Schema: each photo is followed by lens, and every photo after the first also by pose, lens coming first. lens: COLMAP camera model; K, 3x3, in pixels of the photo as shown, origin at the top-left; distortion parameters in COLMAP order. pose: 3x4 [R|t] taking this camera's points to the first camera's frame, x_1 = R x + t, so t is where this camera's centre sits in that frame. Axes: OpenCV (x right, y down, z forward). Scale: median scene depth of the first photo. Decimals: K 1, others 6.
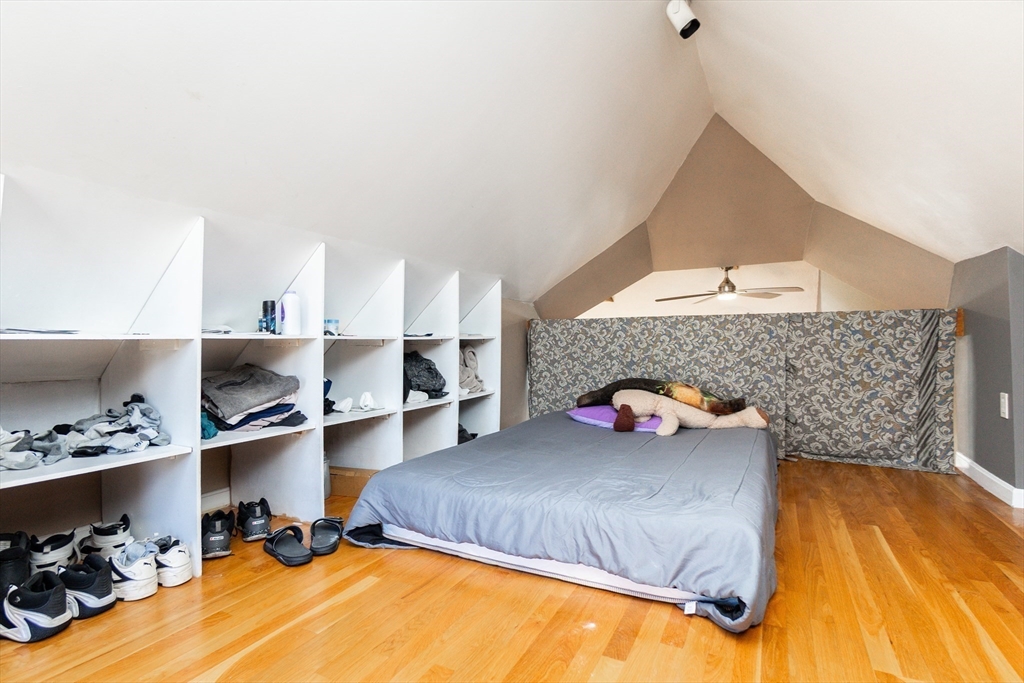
lens RADIAL K [[491.2, 0, 513.8], [0, 491.2, 336.4], [0, 0, 1]] dist [-0.001498, -0.000914]
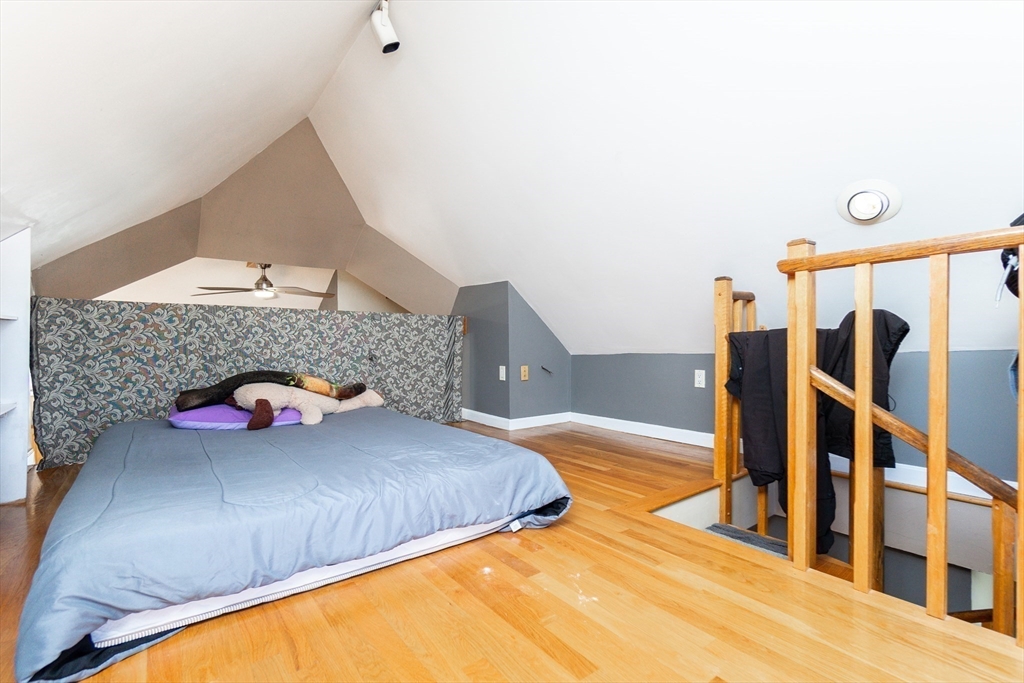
lens RADIAL K [[452.3, 0, 509.6], [0, 452.3, 349.0], [0, 0, 1]] dist [-0.003163, 0.000048]
pose [[0.441952, -0.002522, 0.897035, -0.309930], [-0.014136, 0.999852, 0.009776, 0.029609], [-0.896927, -0.017001, 0.441852, 0.207995]]
